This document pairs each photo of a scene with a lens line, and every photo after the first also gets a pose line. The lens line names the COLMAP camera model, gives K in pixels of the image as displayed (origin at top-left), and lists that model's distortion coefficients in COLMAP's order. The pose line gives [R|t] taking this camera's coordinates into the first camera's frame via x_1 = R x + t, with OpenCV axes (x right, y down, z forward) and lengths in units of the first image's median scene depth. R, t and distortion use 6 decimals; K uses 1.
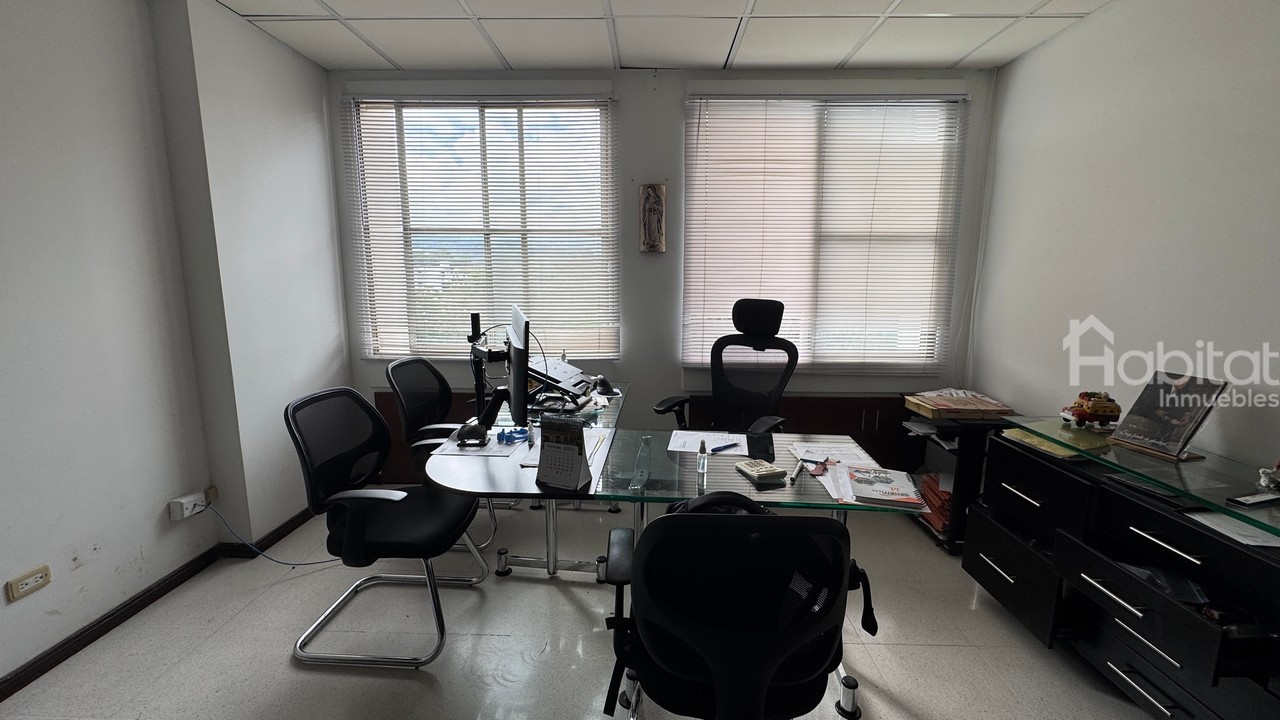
lens RADIAL K [[510.7, 0, 641.2], [0, 510.7, 359.0], [0, 0, 1]] dist [-0.002809, 0.000329]
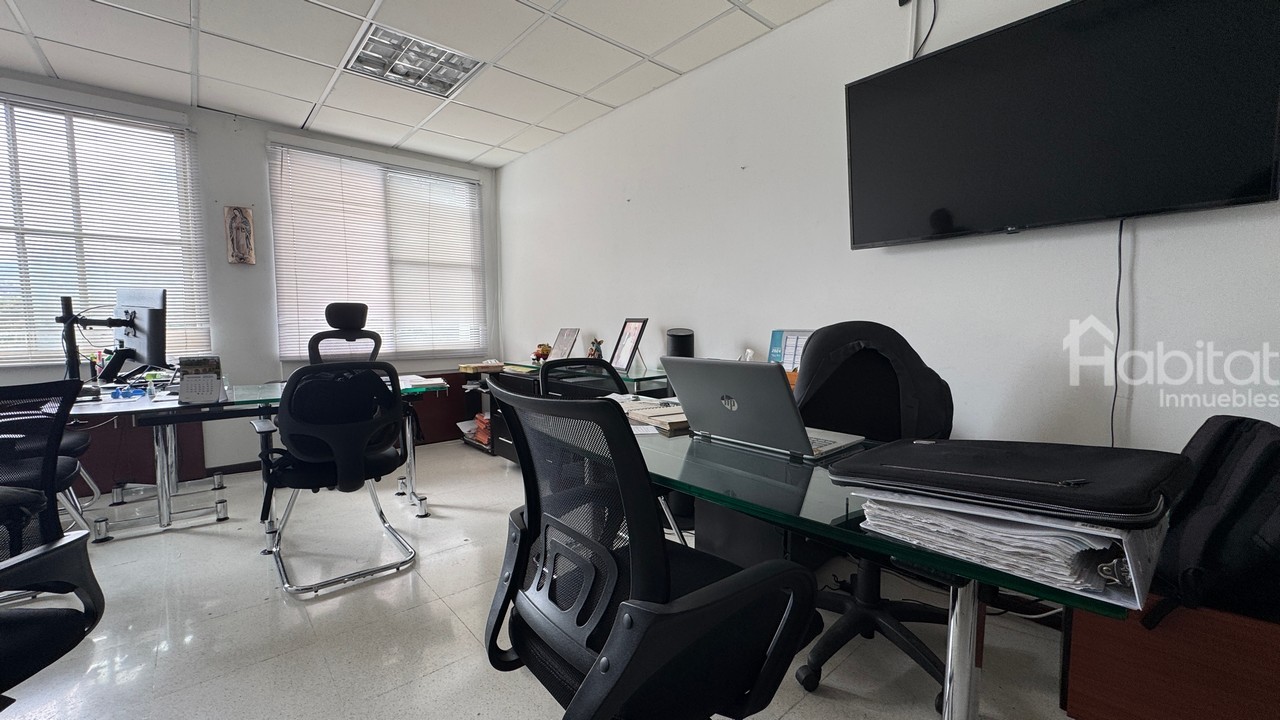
lens RADIAL K [[510.7, 0, 642.8], [0, 510.7, 358.9], [0, 0, 1]] dist [-0.002809, 0.000329]
pose [[0.736373, -0.055885, 0.674264, -0.109911], [0.114403, 0.992517, -0.042678, 0.176484], [-0.666833, 0.108564, 0.737256, -0.491838]]
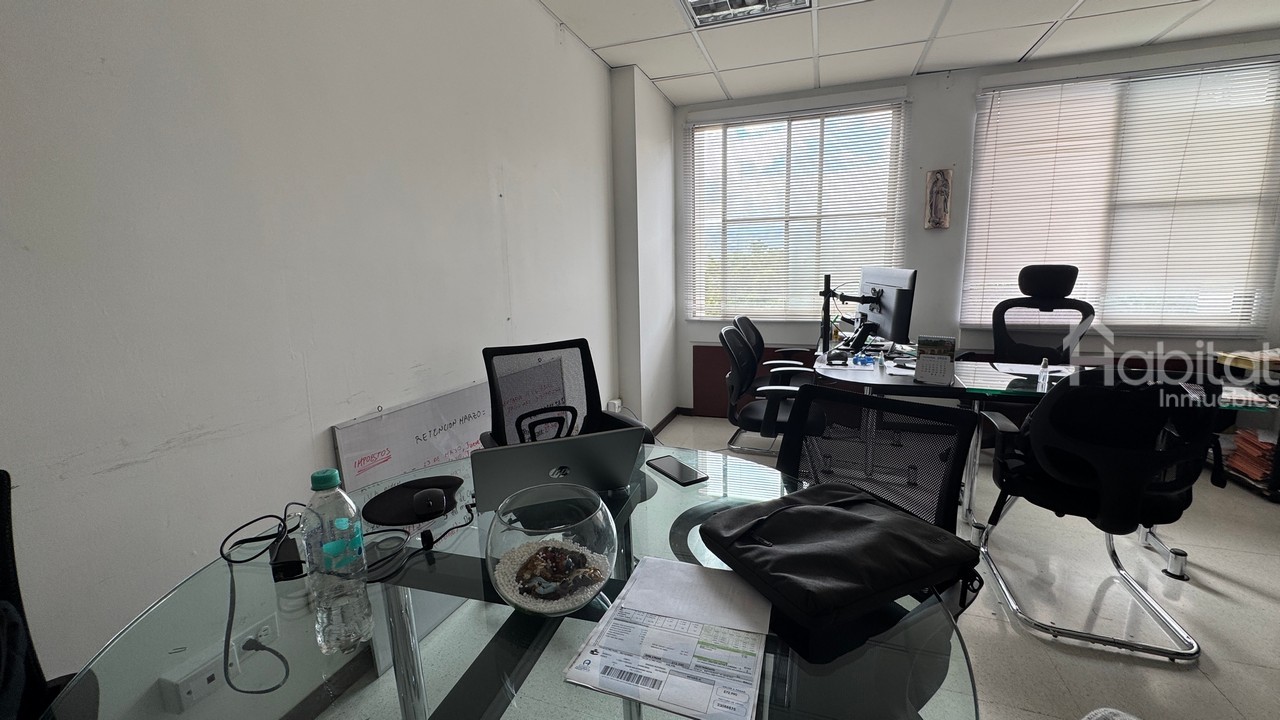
lens RADIAL K [[510.7, 0, 641.6], [0, 510.7, 357.3], [0, 0, 1]] dist [-0.002809, 0.000329]
pose [[0.950509, 0.026752, -0.309544, -0.268068], [-0.024187, 0.999634, 0.012122, 0.093974], [0.309755, -0.004035, 0.950808, -0.340767]]
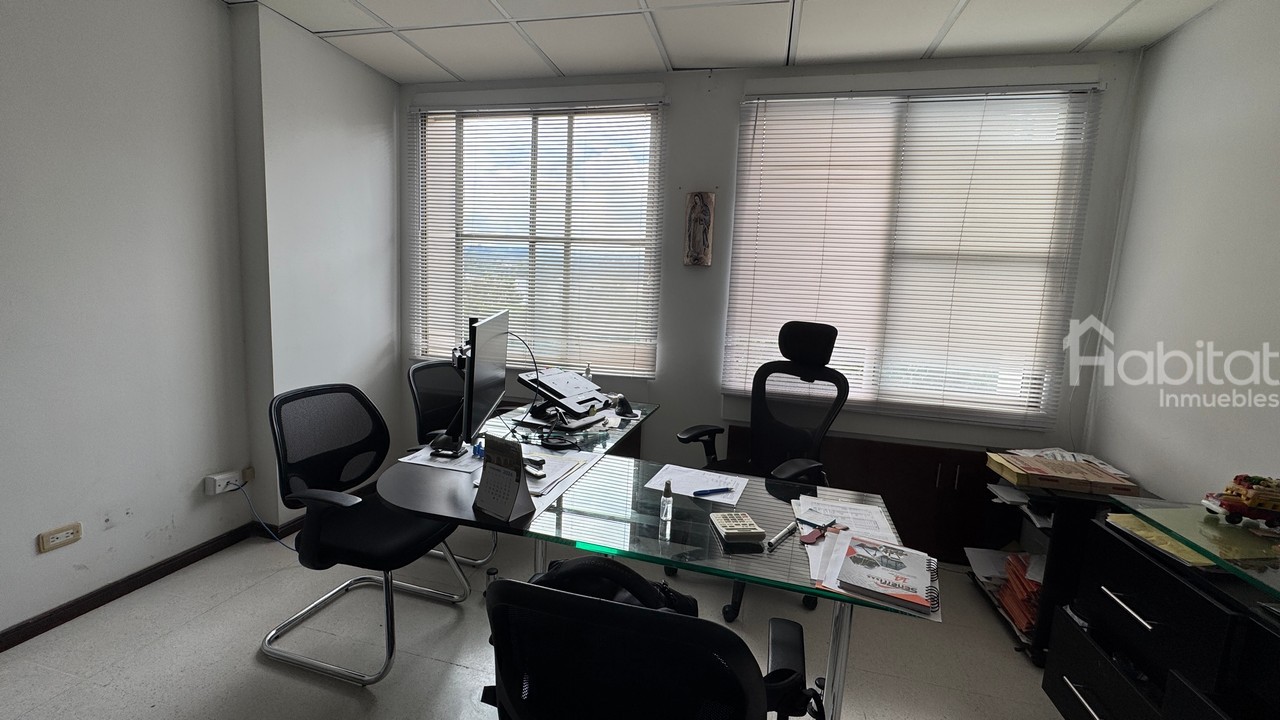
lens RADIAL K [[510.7, 0, 640.2], [0, 510.7, 358.7], [0, 0, 1]] dist [-0.002809, 0.000329]
pose [[0.976175, 0.070828, -0.205099, 0.132006], [-0.078639, 0.996446, -0.030176, -0.006460], [0.202233, 0.045586, 0.978276, 0.093746]]
